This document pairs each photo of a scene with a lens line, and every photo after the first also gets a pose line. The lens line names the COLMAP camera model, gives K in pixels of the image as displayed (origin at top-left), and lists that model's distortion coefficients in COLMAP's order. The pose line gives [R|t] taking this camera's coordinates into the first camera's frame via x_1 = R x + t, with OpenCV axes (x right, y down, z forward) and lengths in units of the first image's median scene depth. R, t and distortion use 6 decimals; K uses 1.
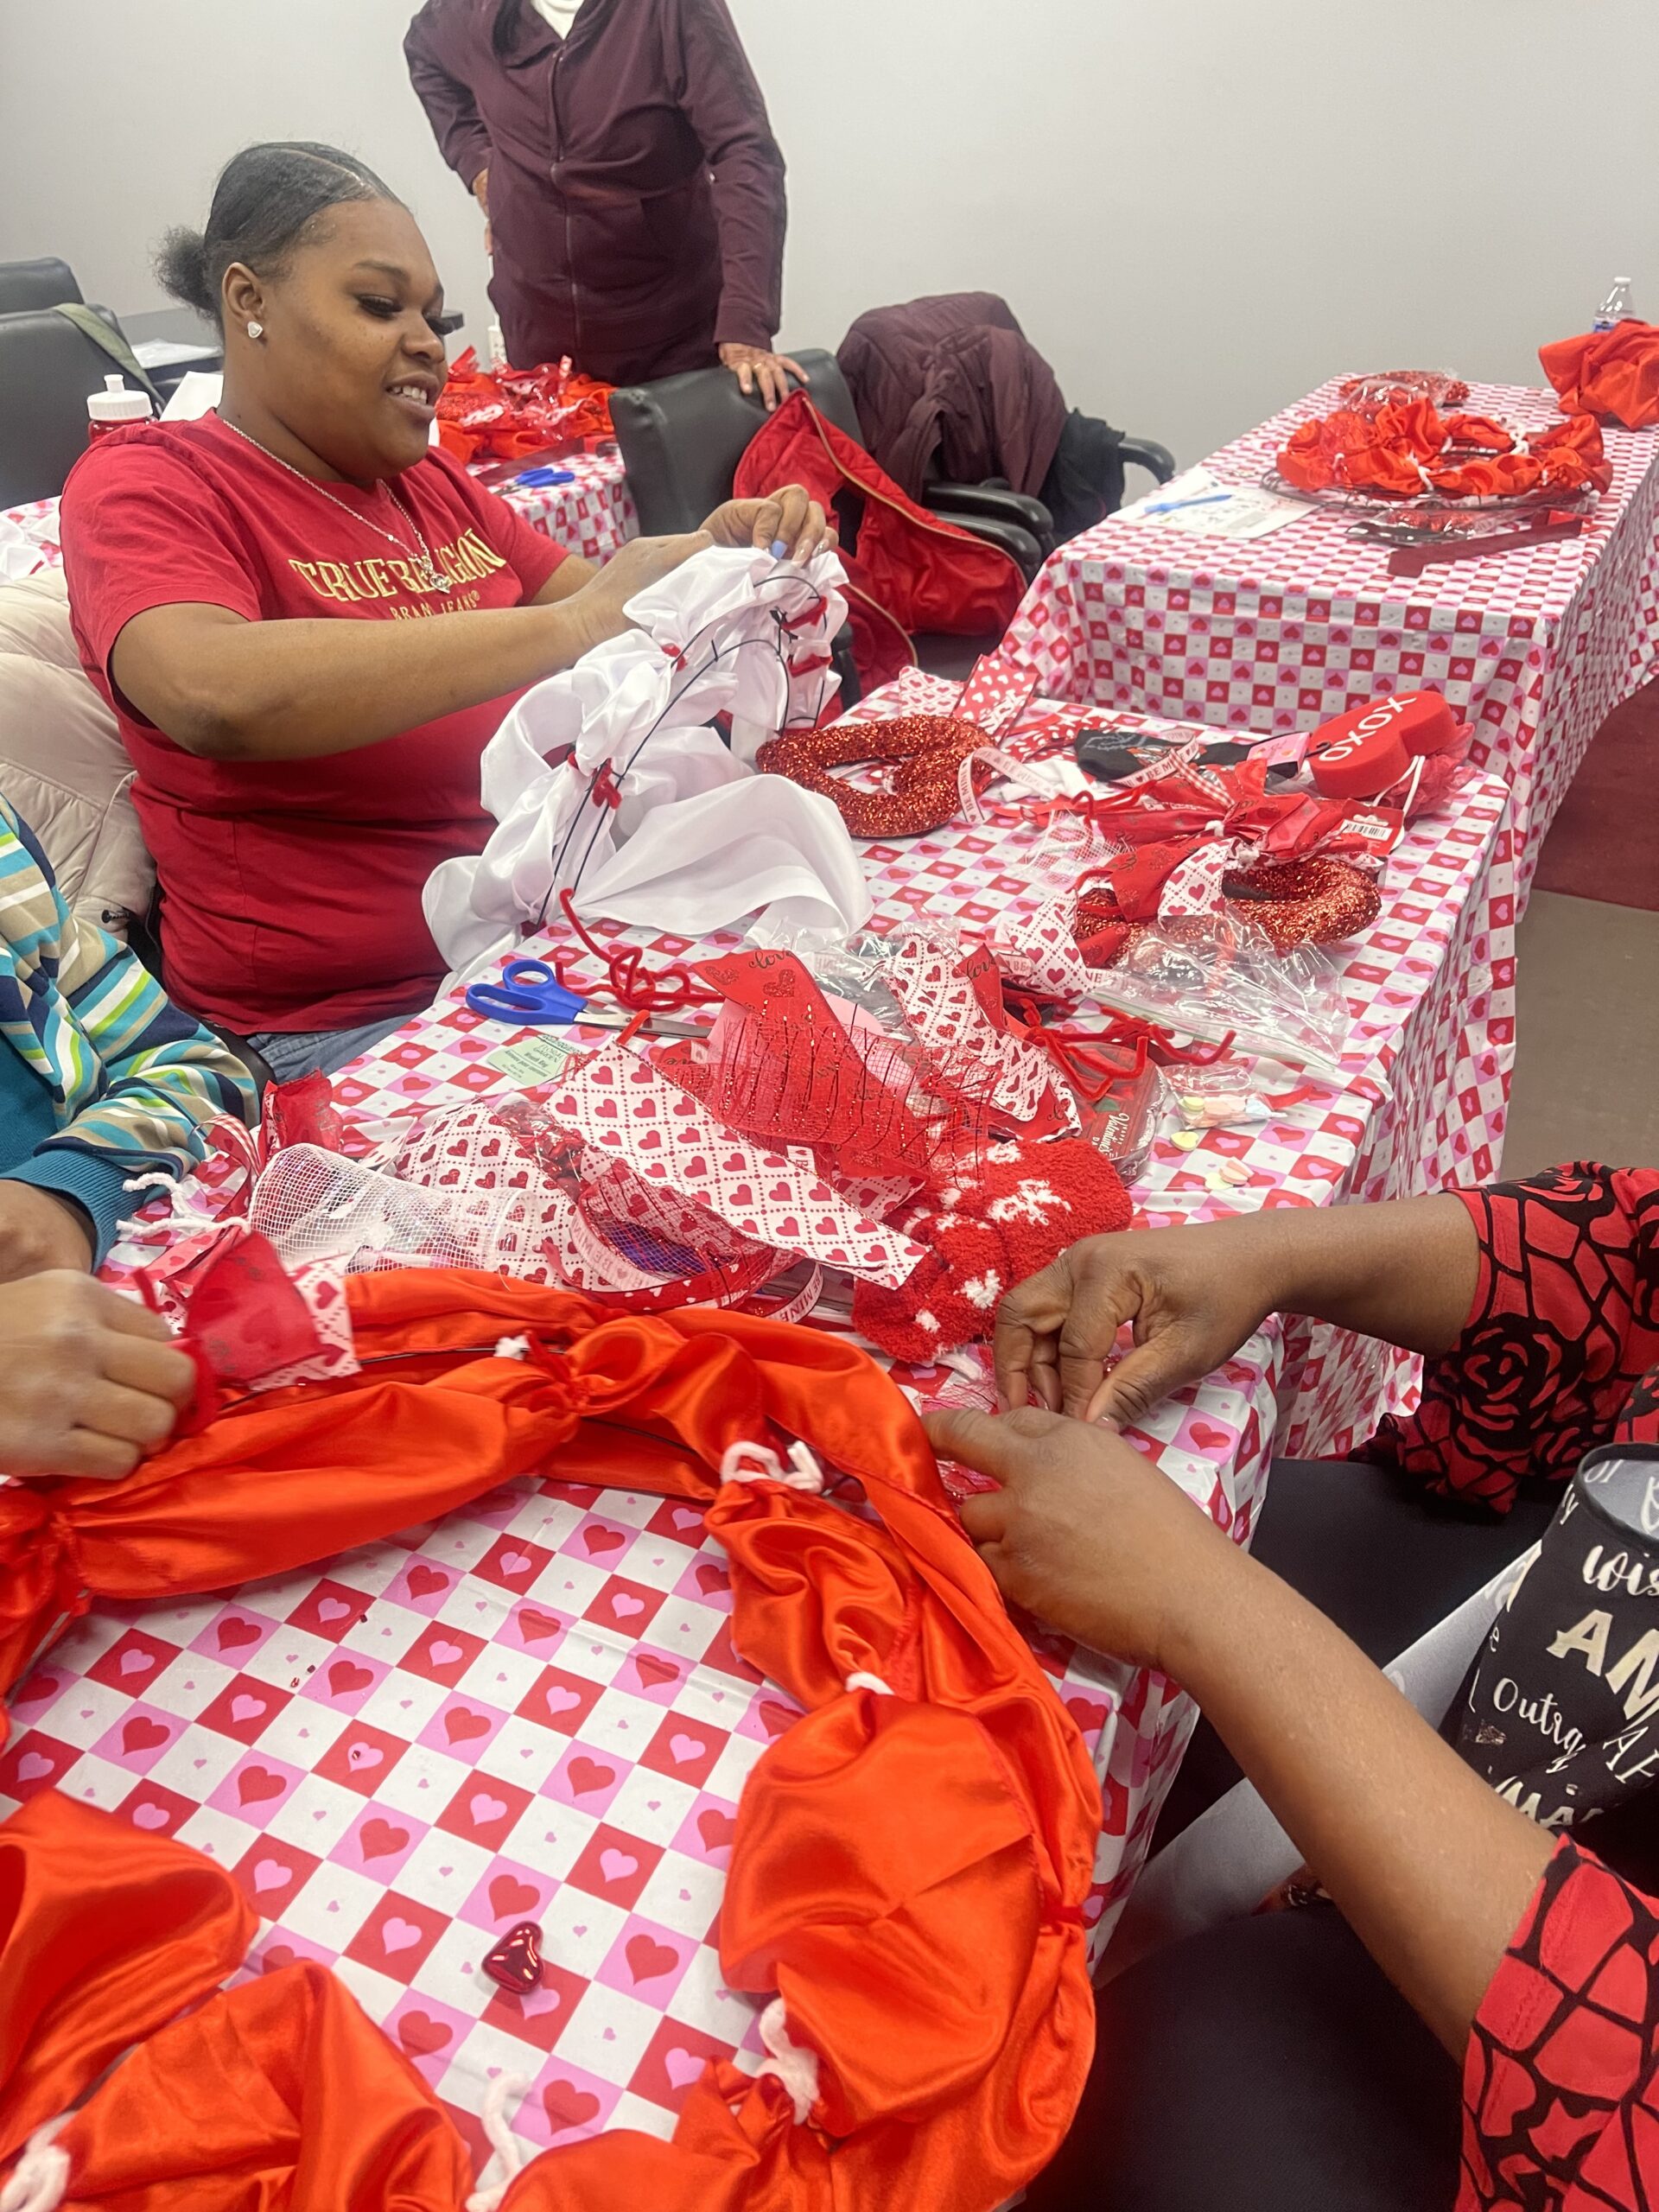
lens RADIAL K [[1623.7, 0, 829.5], [0, 1623.7, 1106.0], [0, 0, 1]] dist [0.044882, -0.001517]
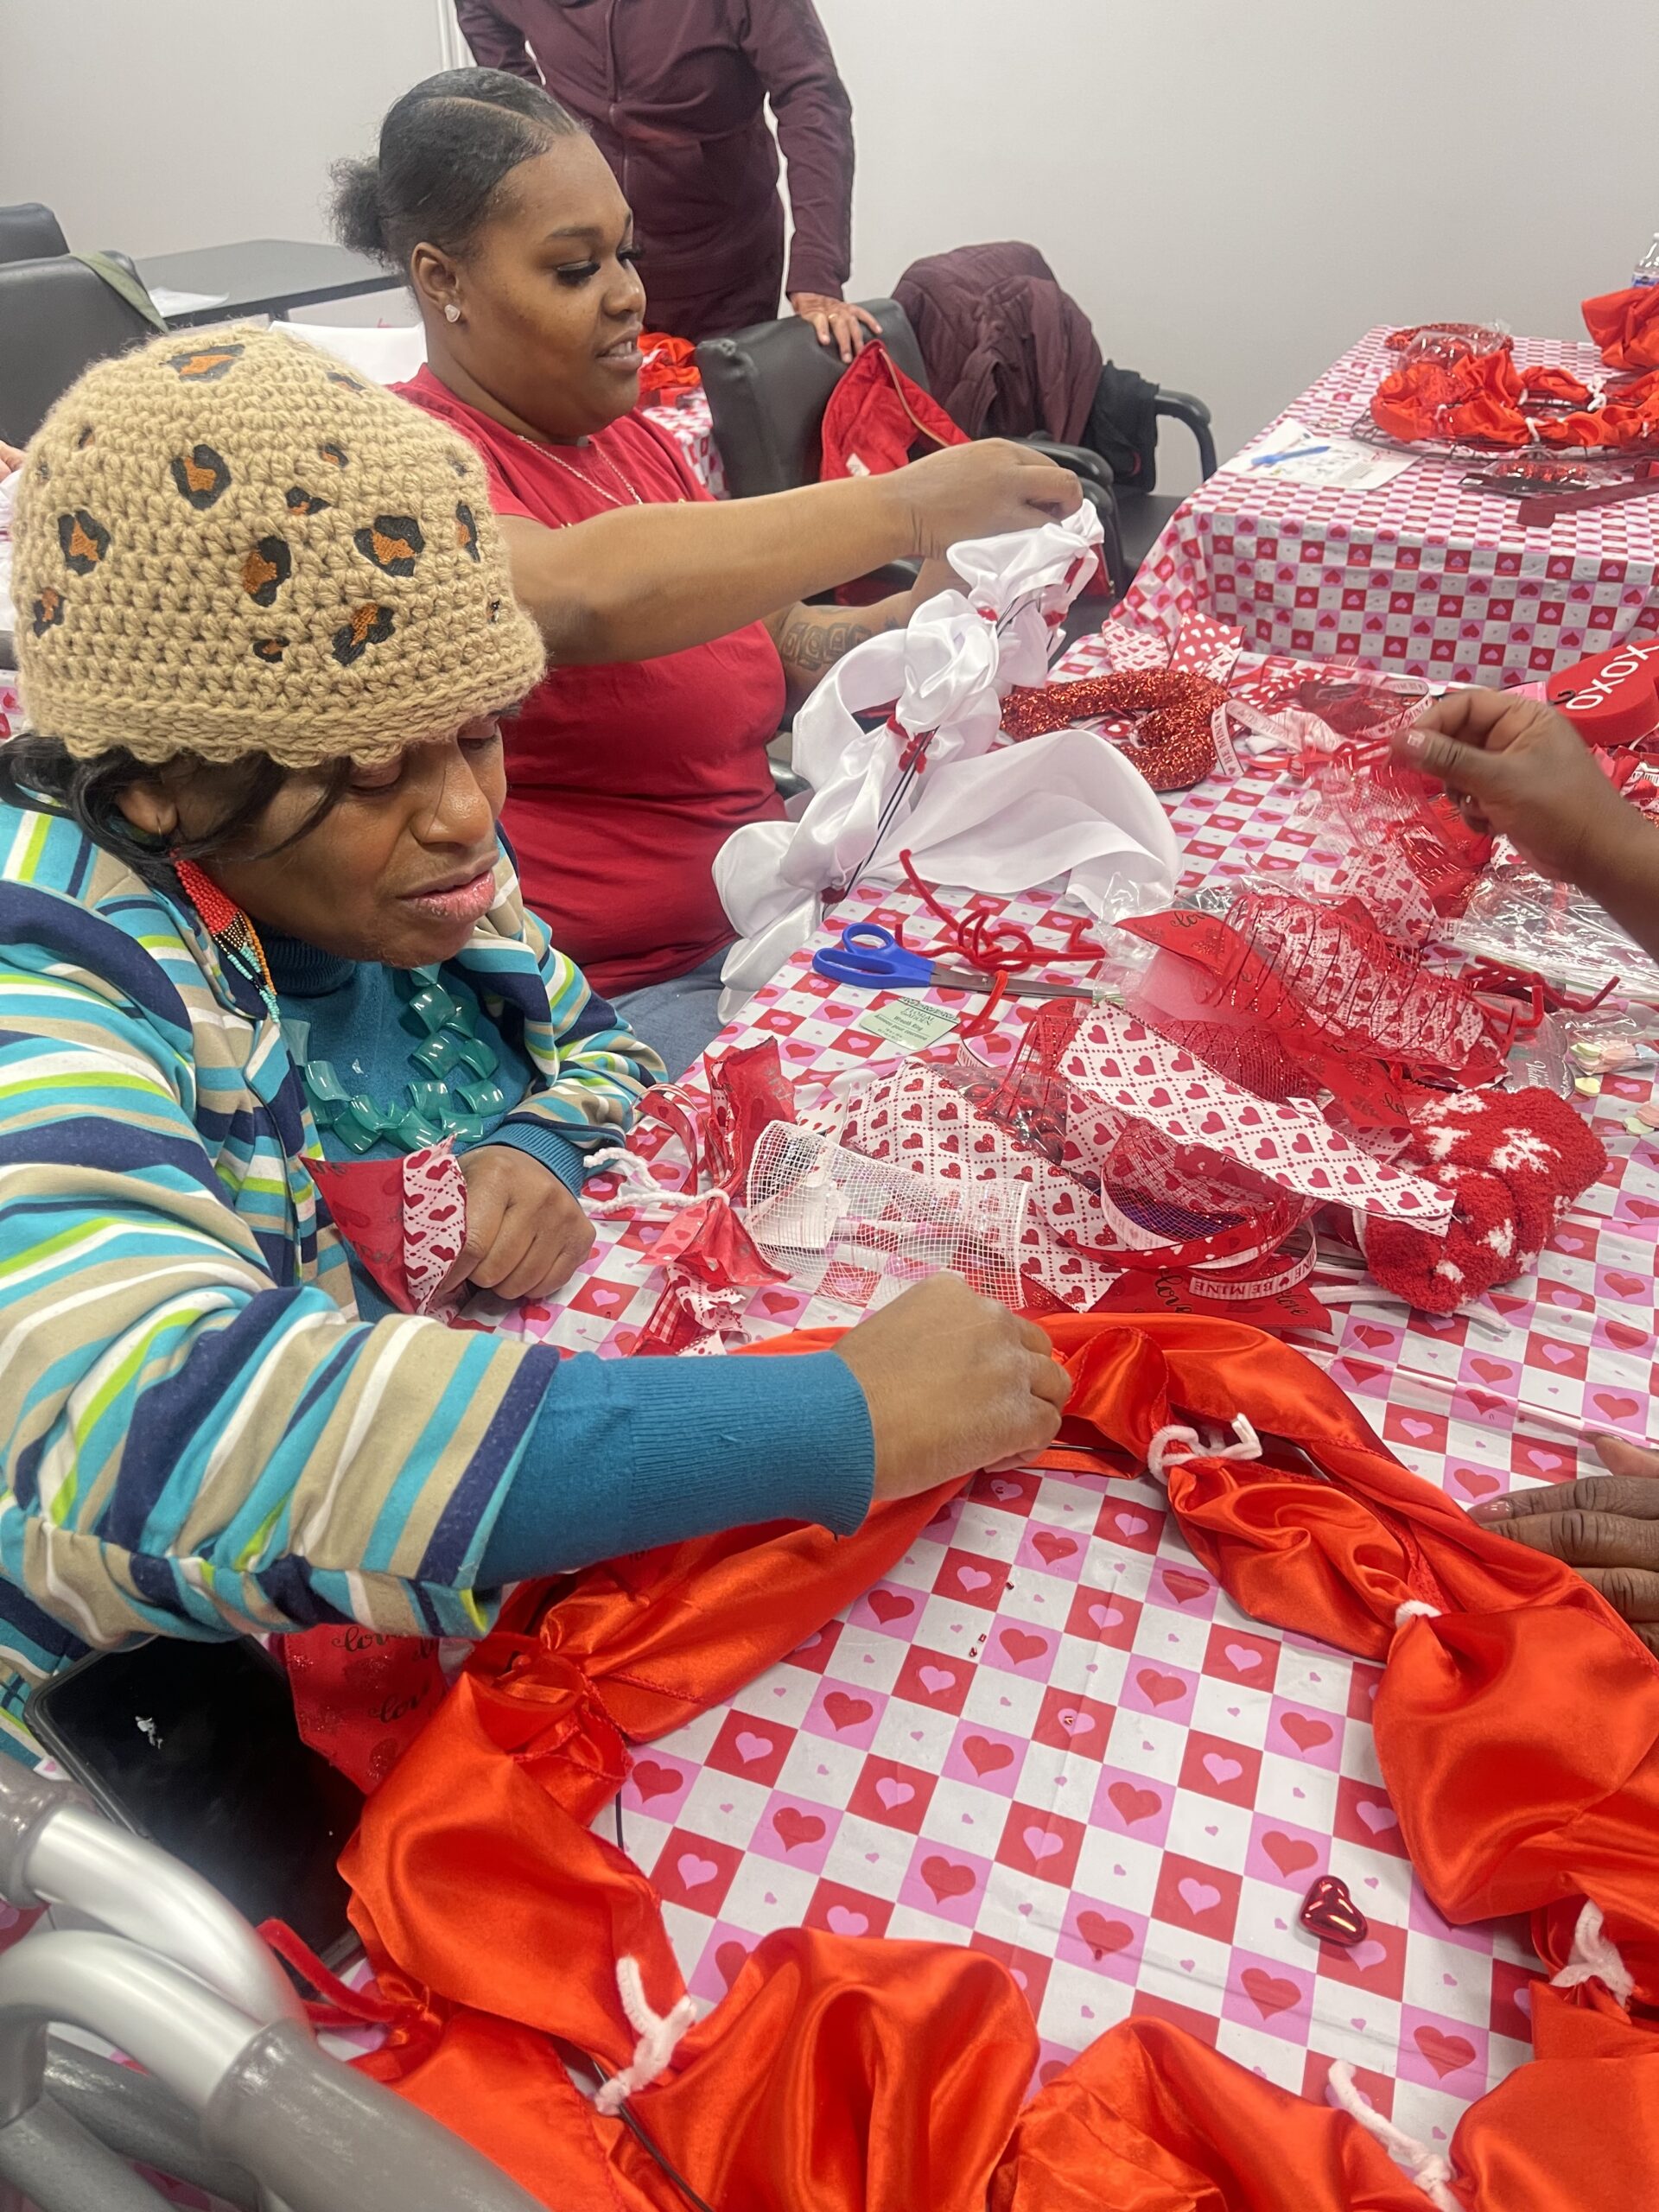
lens RADIAL K [[1623.7, 0, 829.5], [0, 1623.7, 1106.0], [0, 0, 1]] dist [0.044882, -0.001517]
pose [[0.997112, -0.028937, 0.070223, -0.162995], [0.027334, 0.999346, 0.023689, -0.001640], [-0.070863, -0.021701, 0.997250, 0.010240]]
